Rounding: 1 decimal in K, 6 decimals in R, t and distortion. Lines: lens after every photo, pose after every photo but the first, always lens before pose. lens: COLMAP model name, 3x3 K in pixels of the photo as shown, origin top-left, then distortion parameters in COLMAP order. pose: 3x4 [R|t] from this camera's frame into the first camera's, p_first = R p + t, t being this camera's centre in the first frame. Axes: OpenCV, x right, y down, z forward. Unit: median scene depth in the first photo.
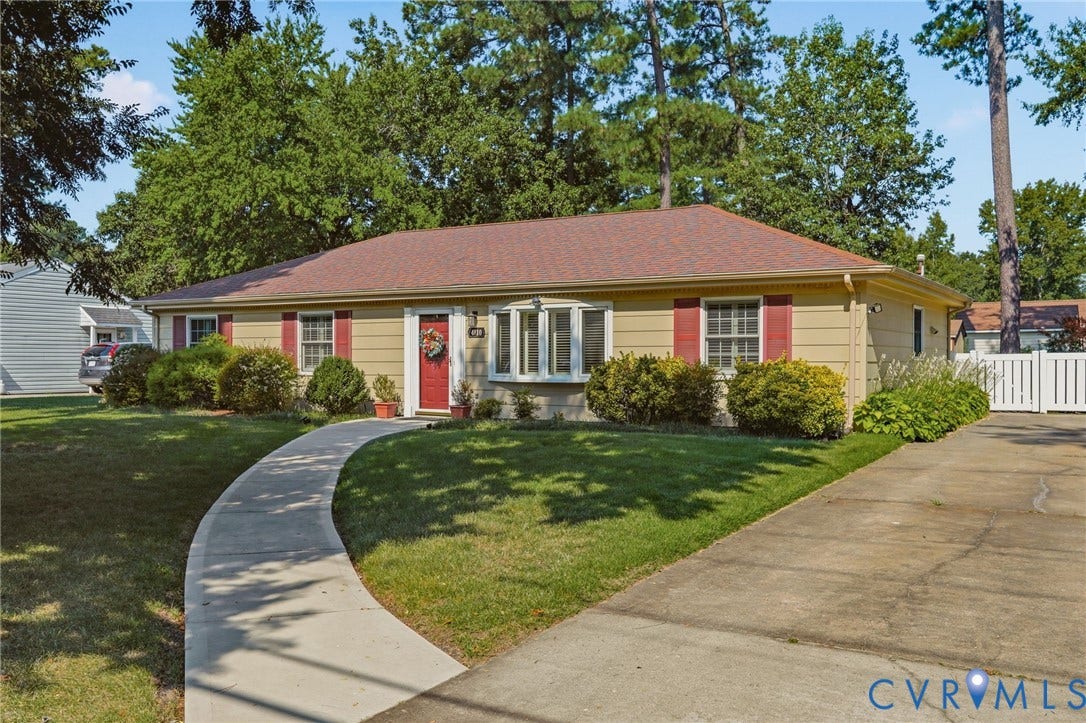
lens RADIAL K [[957.5, 0, 542.5], [0, 957.5, 359.7], [0, 0, 1]] dist [0.000679, 0.001651]
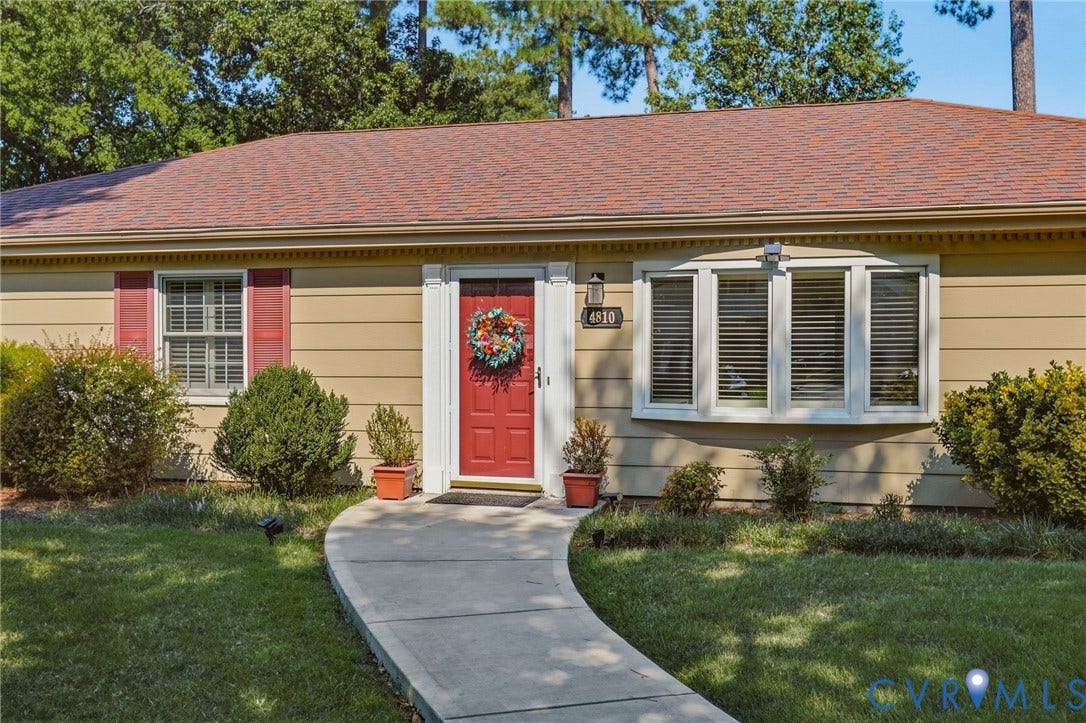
lens RADIAL K [[1060.6, 0, 544.9], [0, 1060.6, 365.0], [0, 0, 1]] dist [0.008198, 0.000000]
pose [[0.960852, -0.003462, 0.277040, -0.234852], [-0.000705, 0.999888, 0.014941, -0.011941], [-0.277061, -0.014551, 0.960742, 0.477821]]
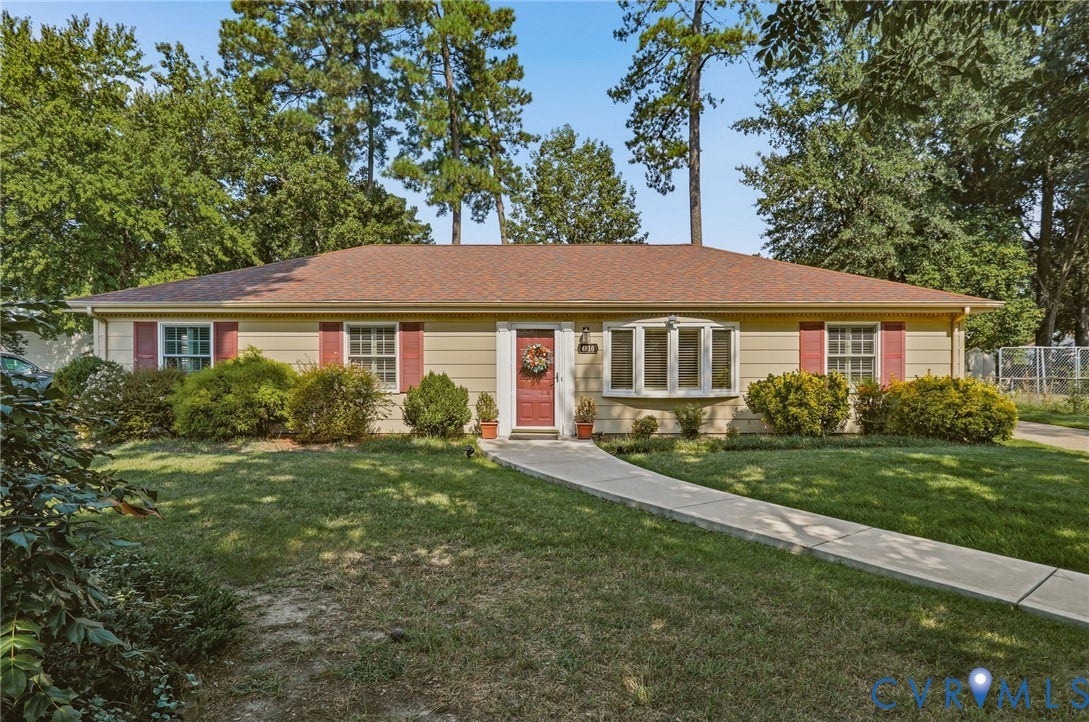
lens RADIAL K [[625.3, 0, 543.6], [0, 625.3, 365.2], [0, 0, 1]] dist [-0.002623, 0.002265]
pose [[0.861373, -0.004548, 0.507953, -0.425879], [0.000209, 0.999963, 0.008598, -0.015874], [-0.507973, -0.007300, 0.861342, 0.440832]]
